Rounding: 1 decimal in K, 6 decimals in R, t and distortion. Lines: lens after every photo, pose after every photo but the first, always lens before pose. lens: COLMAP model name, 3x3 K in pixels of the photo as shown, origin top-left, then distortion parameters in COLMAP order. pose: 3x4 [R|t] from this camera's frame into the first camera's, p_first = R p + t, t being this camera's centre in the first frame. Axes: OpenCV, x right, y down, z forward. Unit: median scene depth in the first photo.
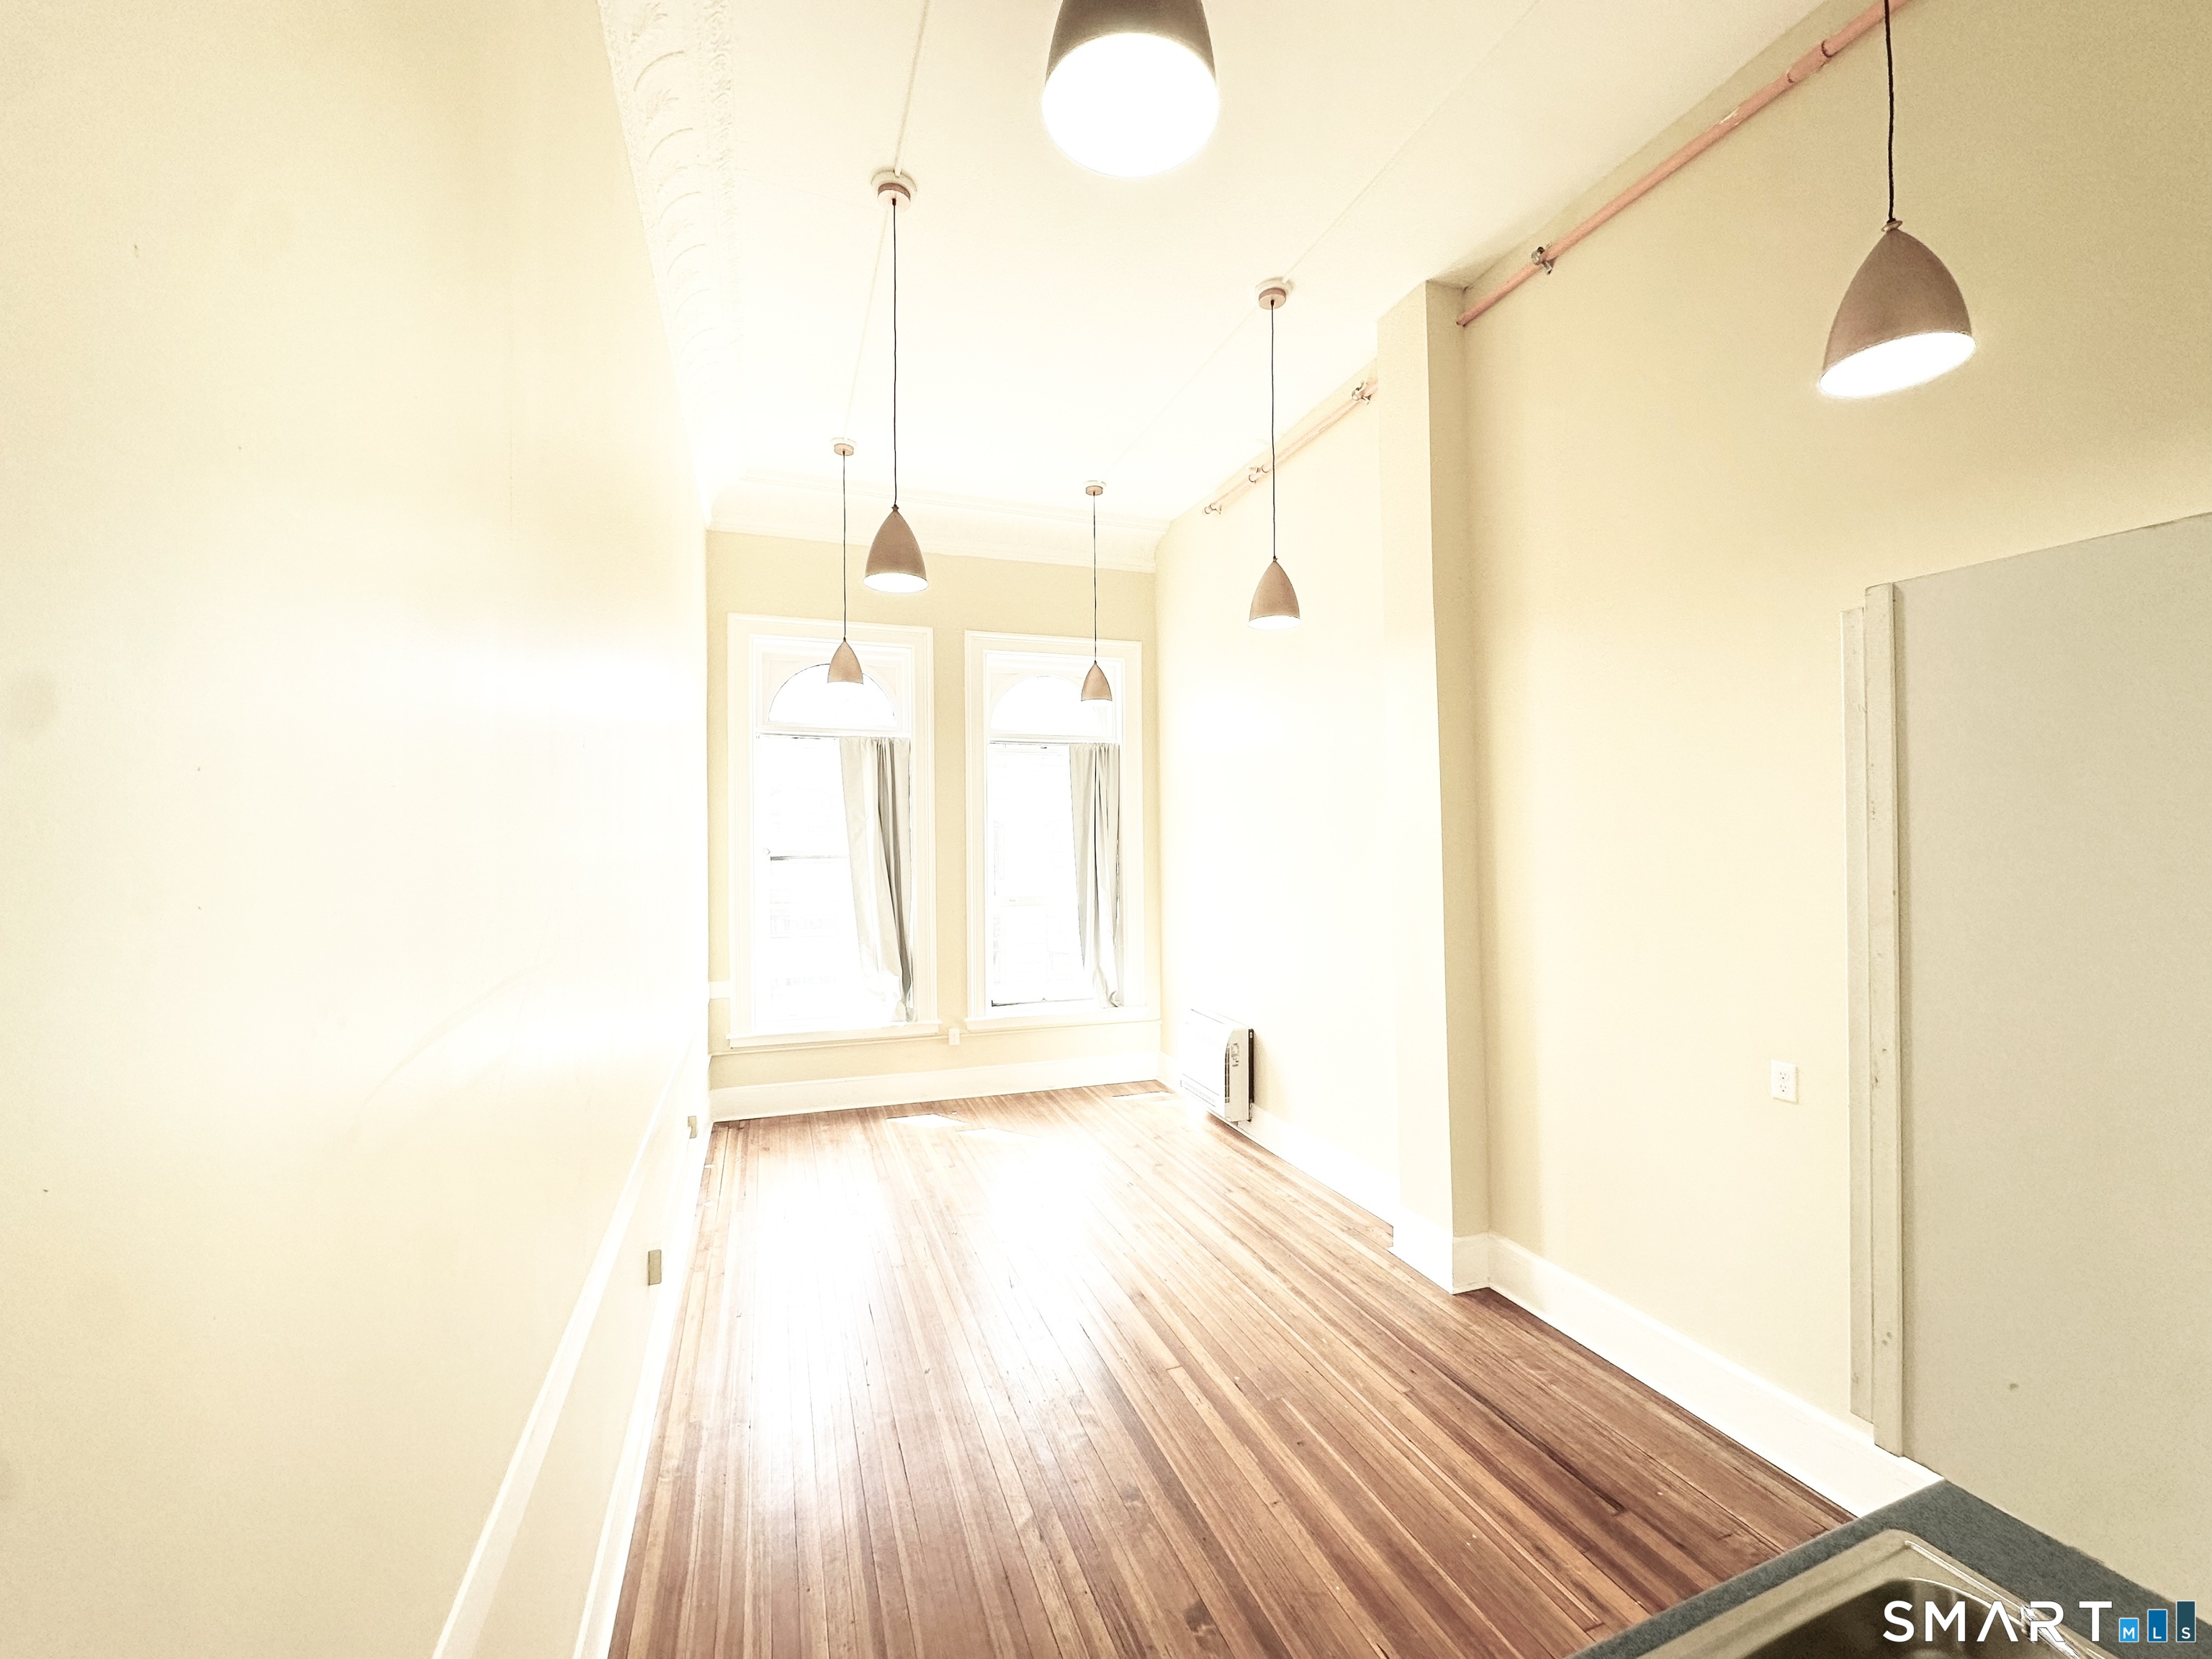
lens RADIAL K [[877.3, 0, 1107.1], [0, 877.3, 826.0], [0, 0, 1]] dist [-0.008077, 0.000699]
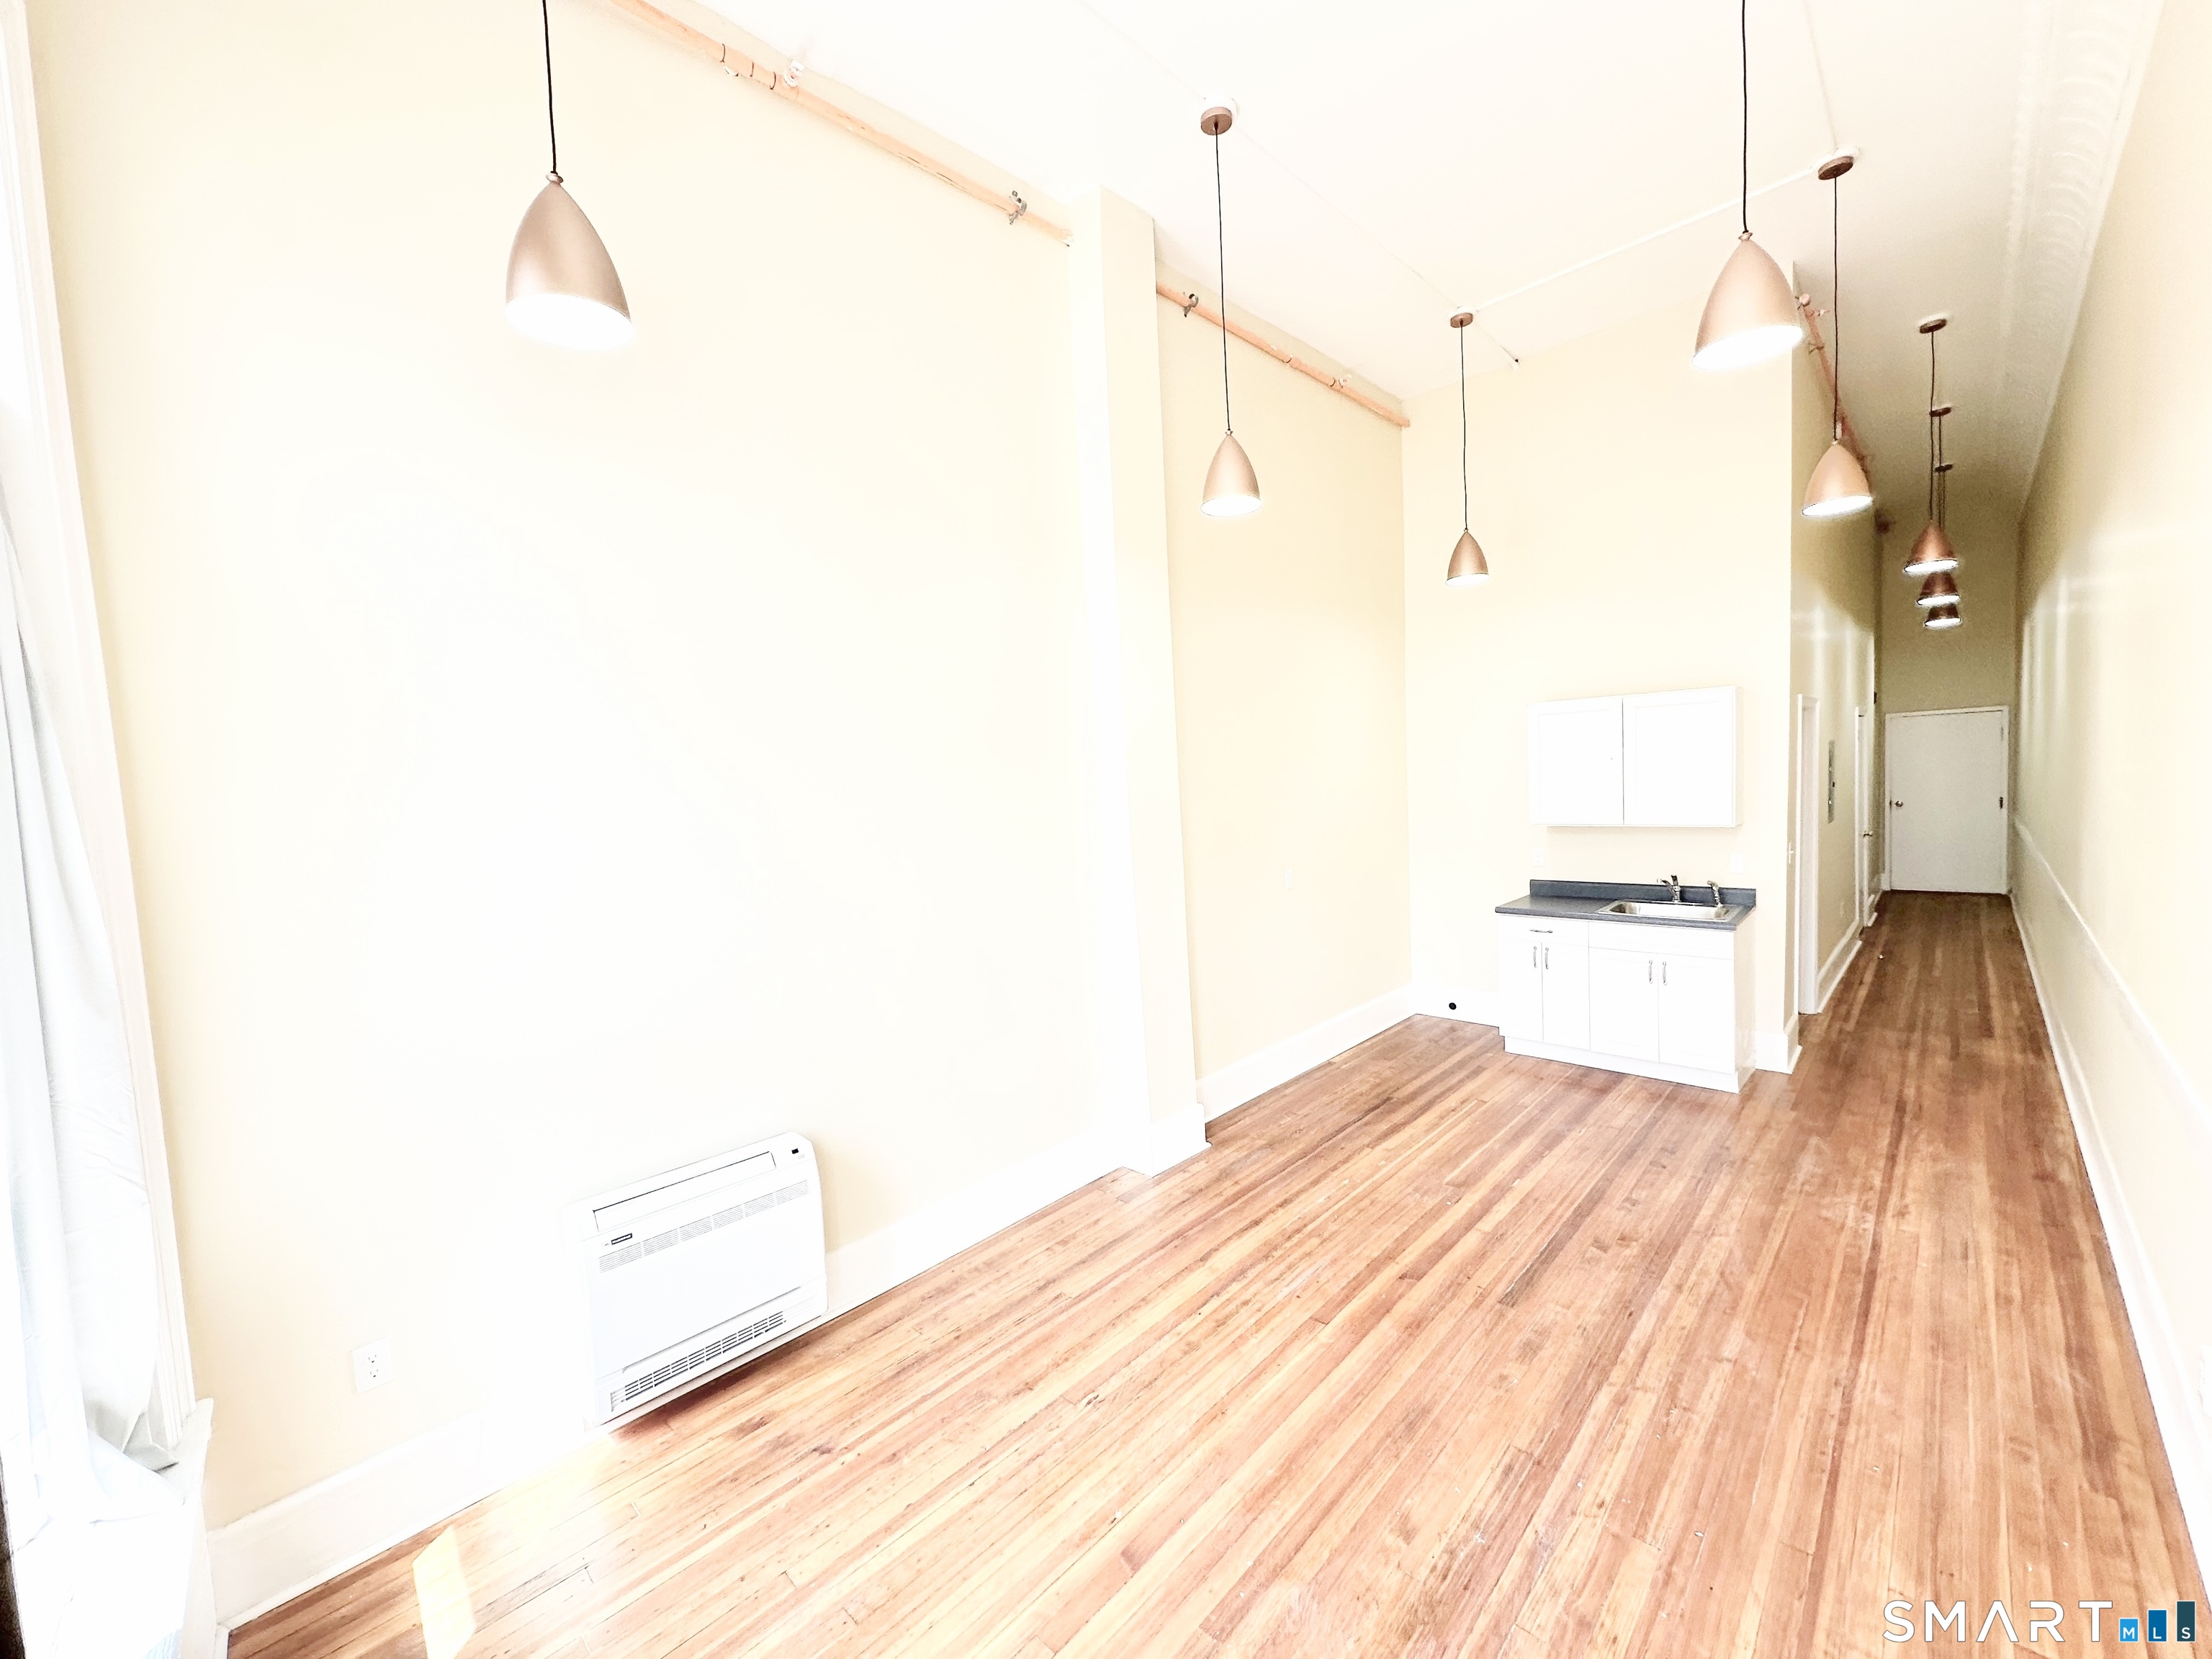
lens RADIAL K [[877.3, 0, 1107.0], [0, 877.3, 826.1], [0, 0, 1]] dist [-0.008077, 0.000699]
pose [[-0.417960, -0.029152, 0.907997, -0.394186], [0.043253, 0.997713, 0.051942, 0.027059], [-0.907435, 0.060983, -0.415744, 1.042672]]
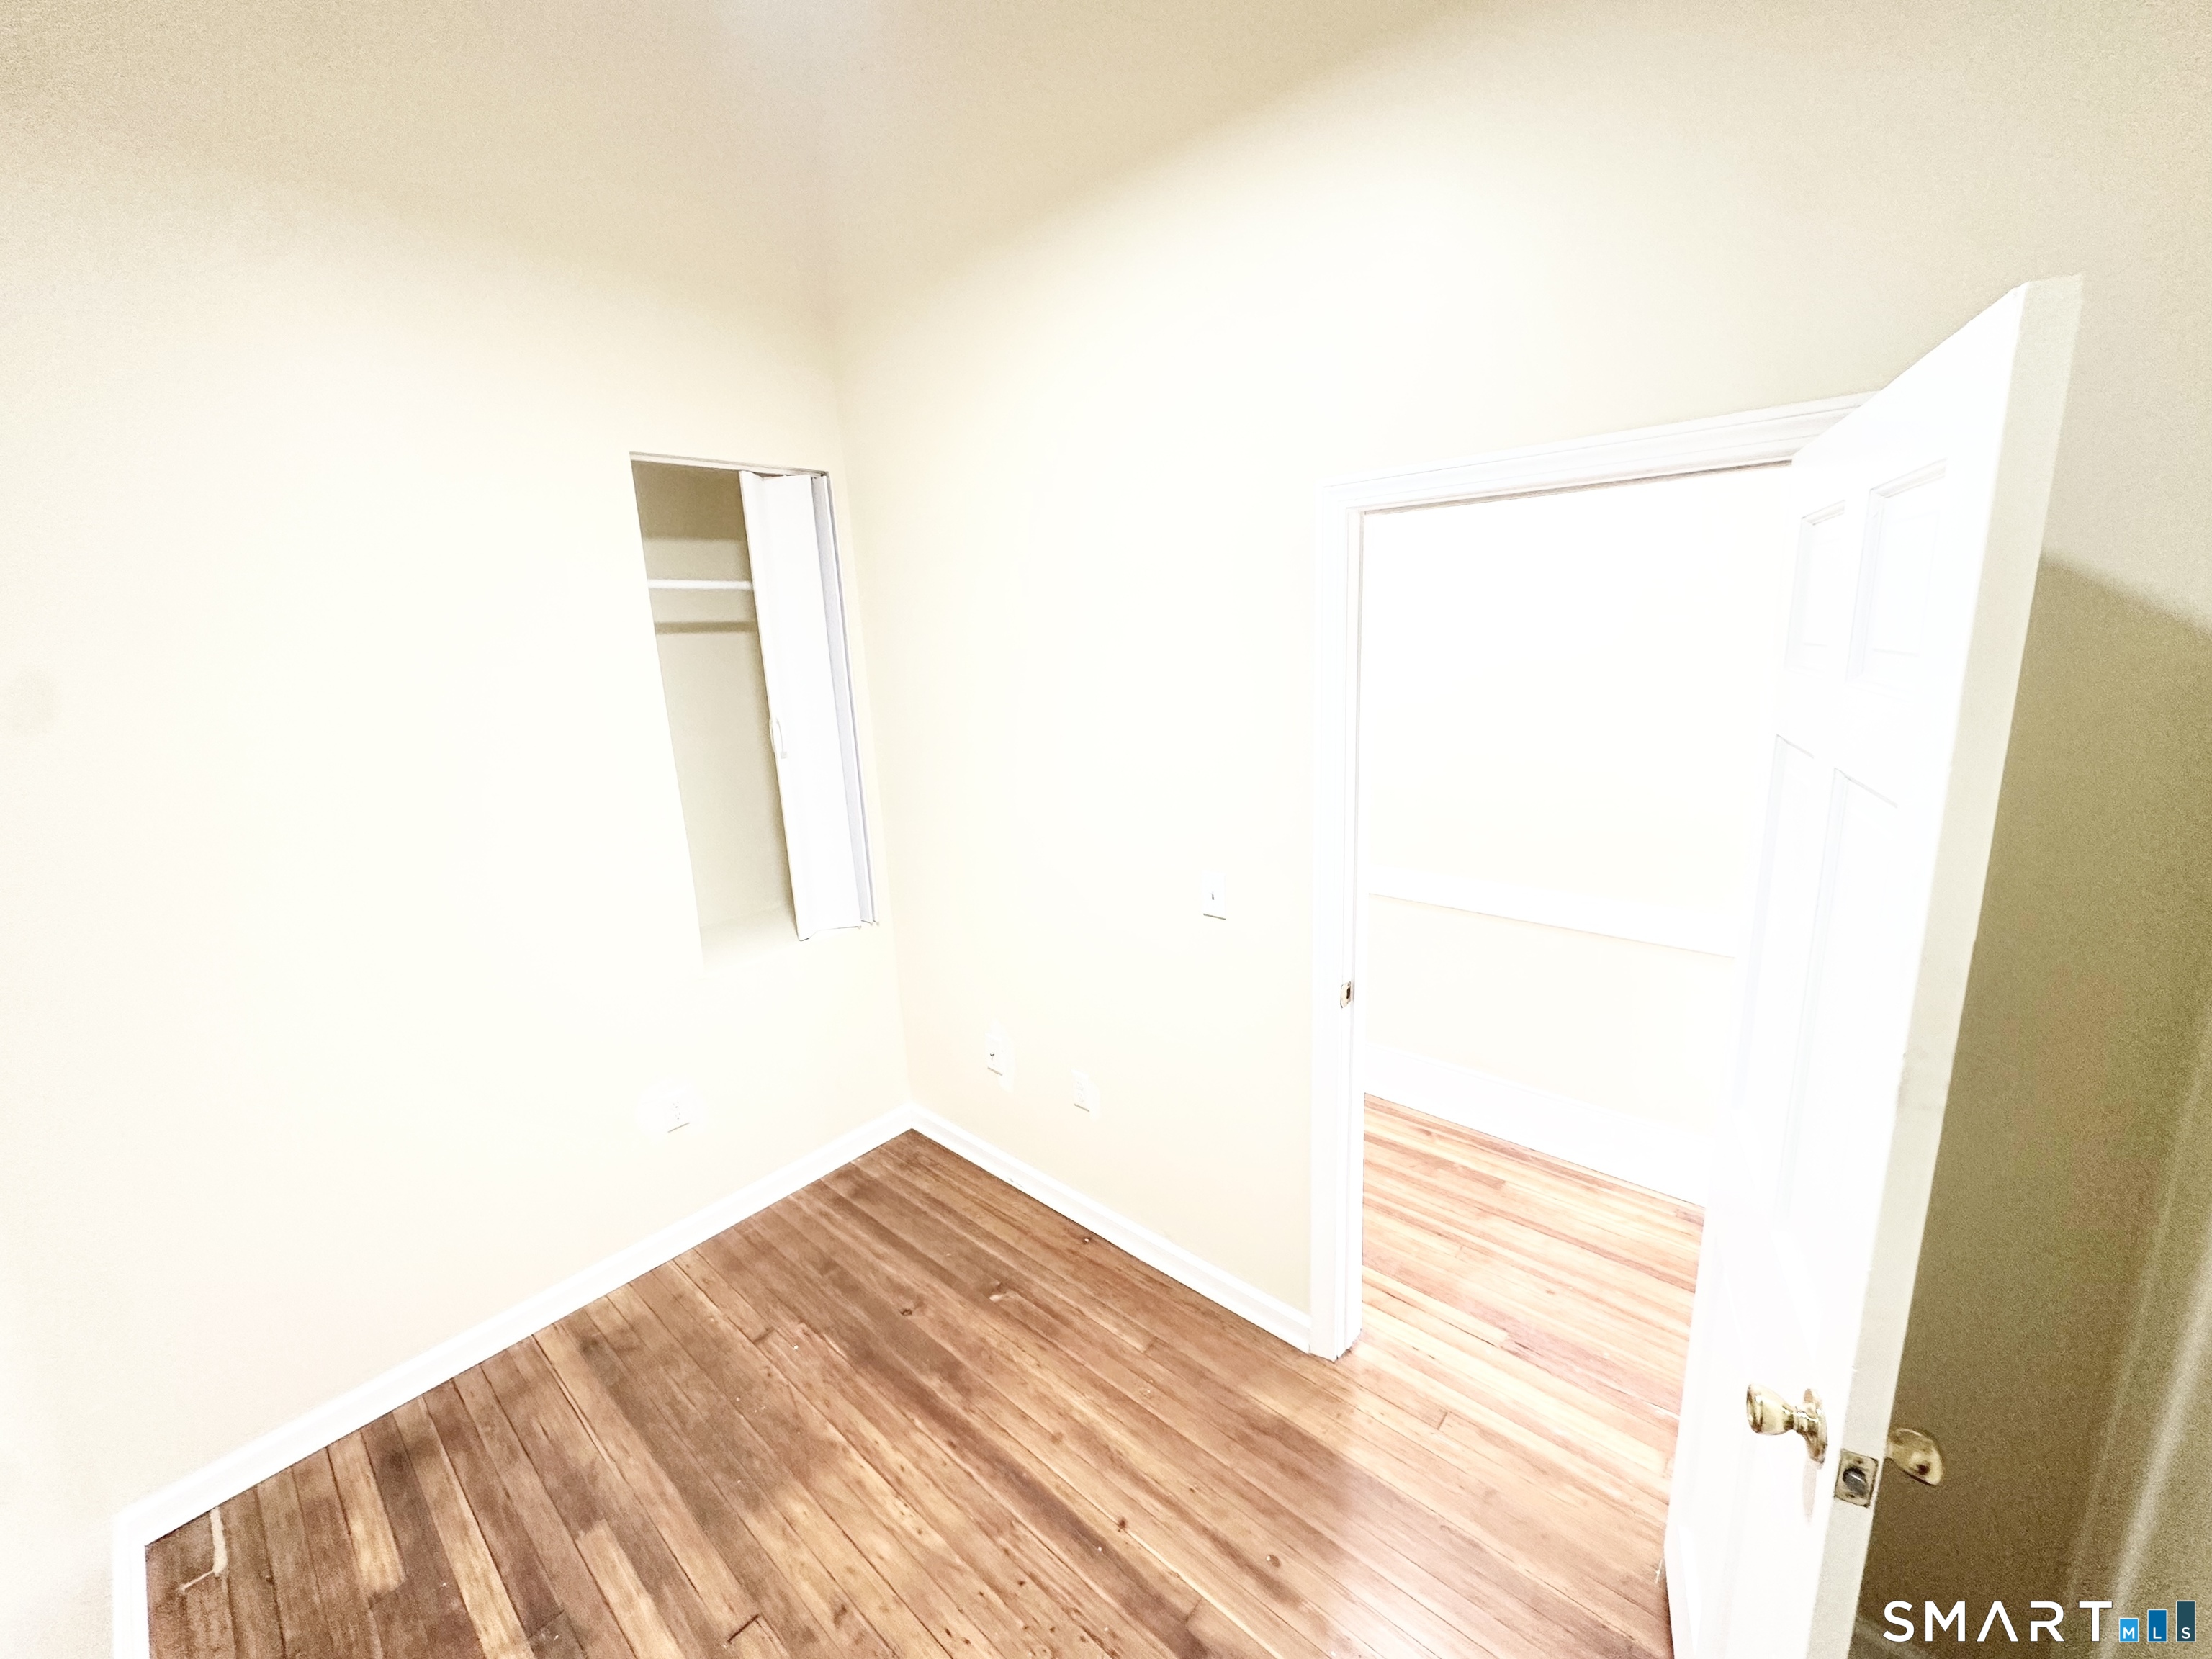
lens RADIAL K [[877.3, 0, 1110.0], [0, 877.3, 826.1], [0, 0, 1]] dist [-0.008077, 0.000699]
pose [[-0.886829, 0.141306, -0.439962, 0.448035], [0.049584, 0.975700, 0.213427, 0.019931], [0.459429, 0.167458, -0.872286, 0.115739]]
